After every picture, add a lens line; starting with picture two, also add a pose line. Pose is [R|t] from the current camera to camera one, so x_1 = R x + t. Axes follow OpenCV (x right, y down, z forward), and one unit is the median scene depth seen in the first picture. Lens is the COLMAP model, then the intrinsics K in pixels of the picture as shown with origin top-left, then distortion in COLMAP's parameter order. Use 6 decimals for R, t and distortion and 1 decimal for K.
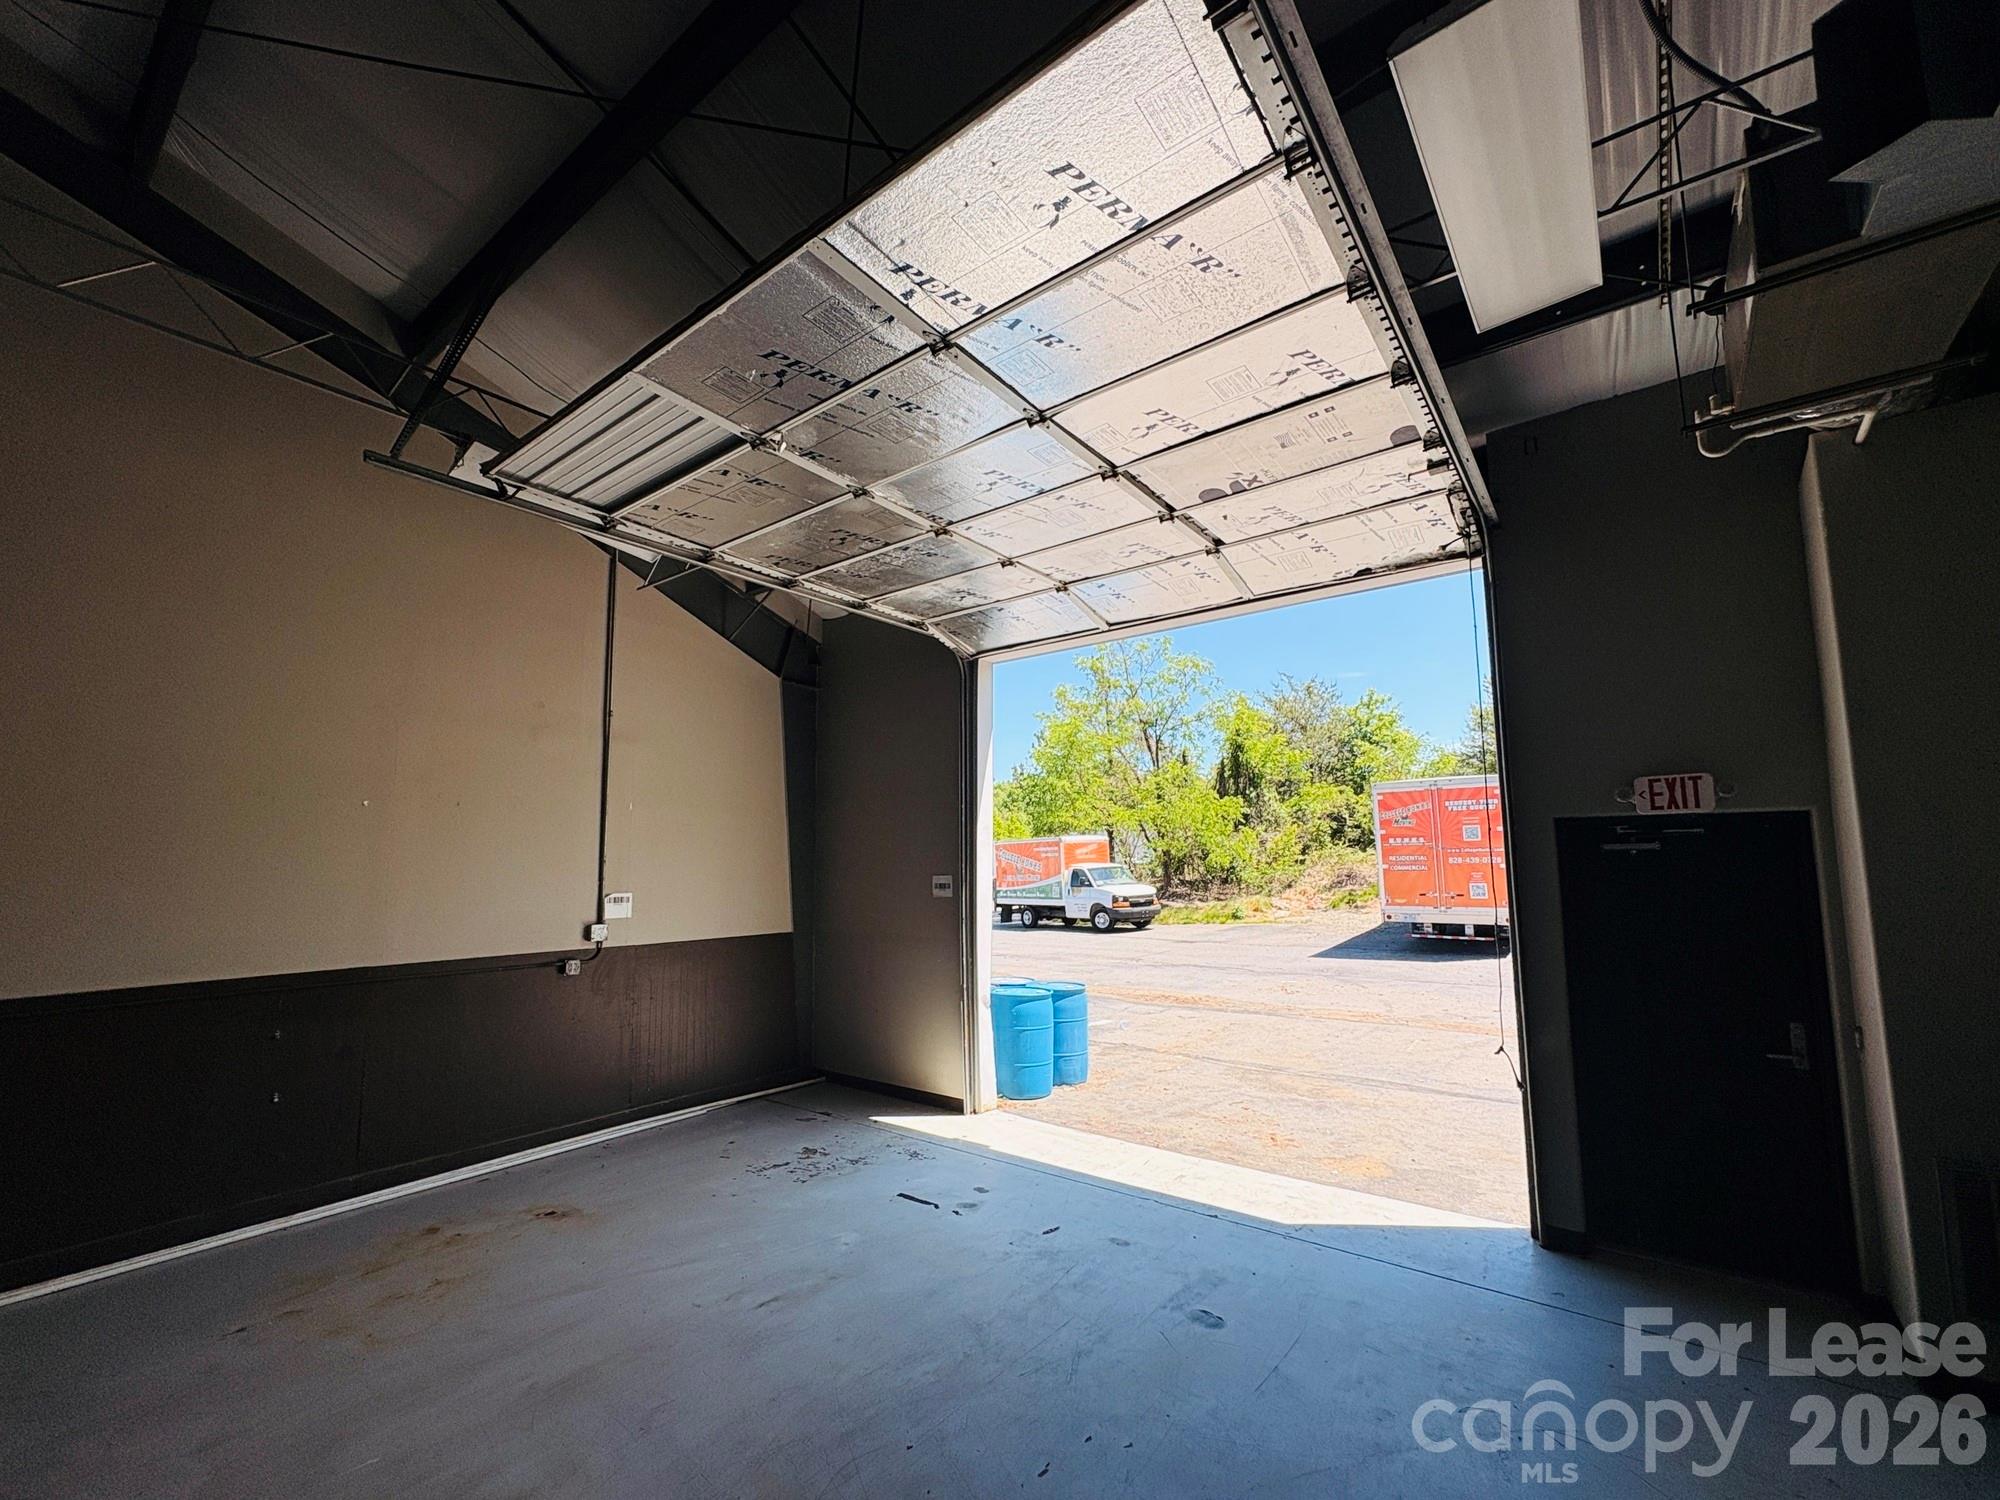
lens RADIAL K [[848.9, 0, 993.6], [0, 848.9, 769.4], [0, 0, 1]] dist [-0.000271, 0.000015]
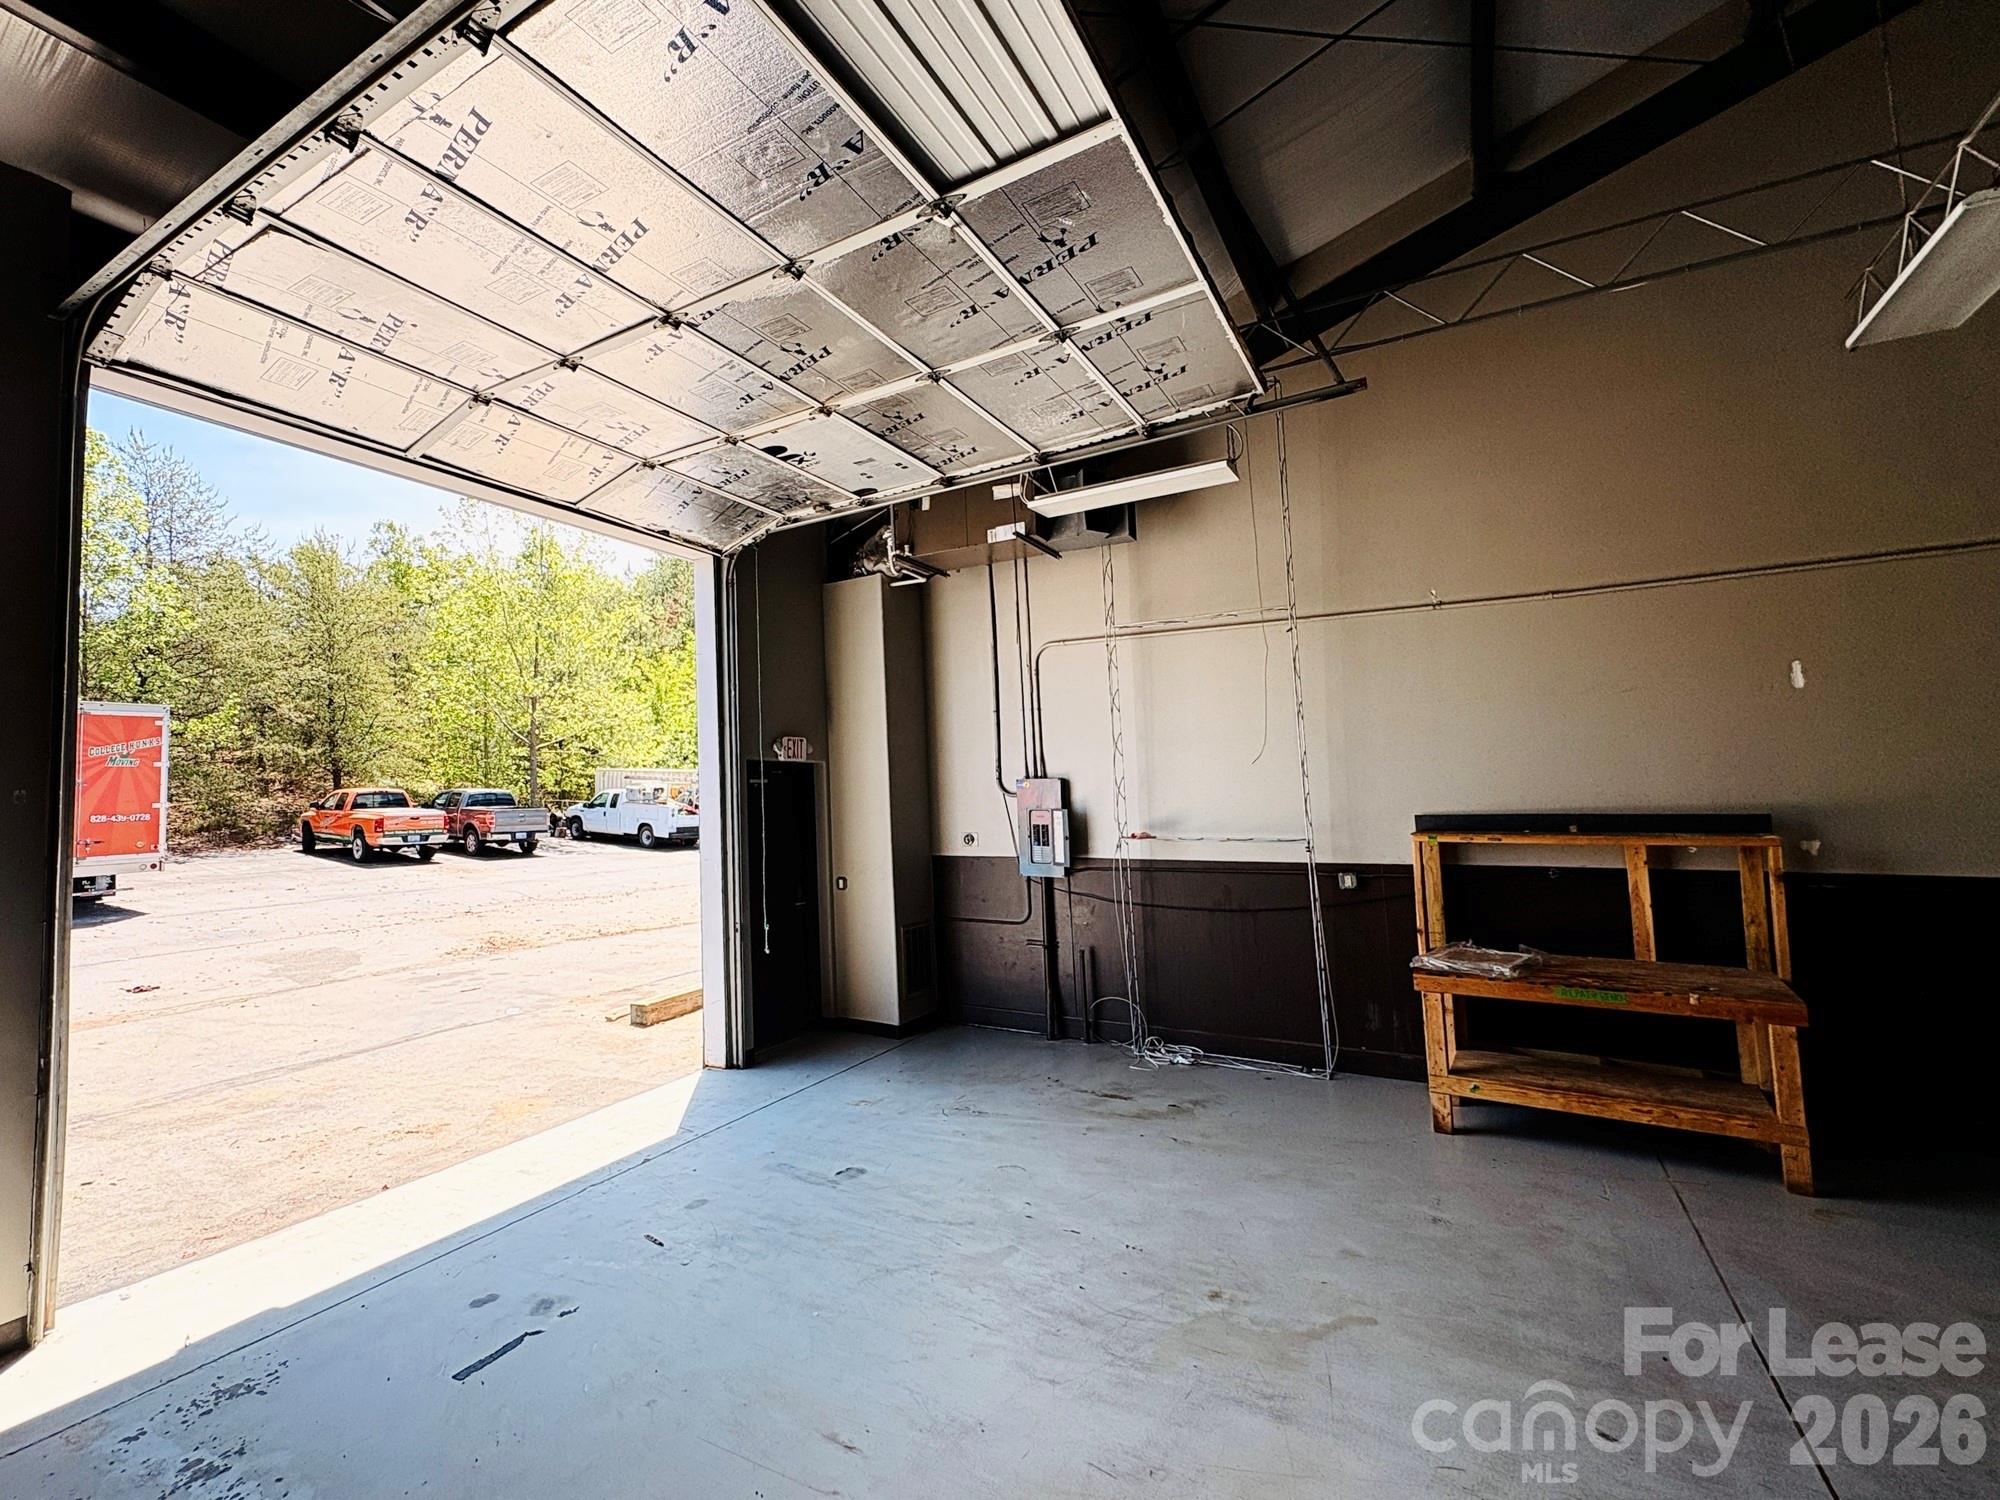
lens RADIAL K [[802.5, 0, 993.3], [0, 802.5, 740.8], [0, 0, 1]] dist [-0.002012, -0.000439]
pose [[-0.113029, 0.072811, 0.990920, -0.608332], [-0.096294, 0.991814, -0.083861, 0.079080], [-0.988914, -0.104899, -0.105093, 0.642712]]
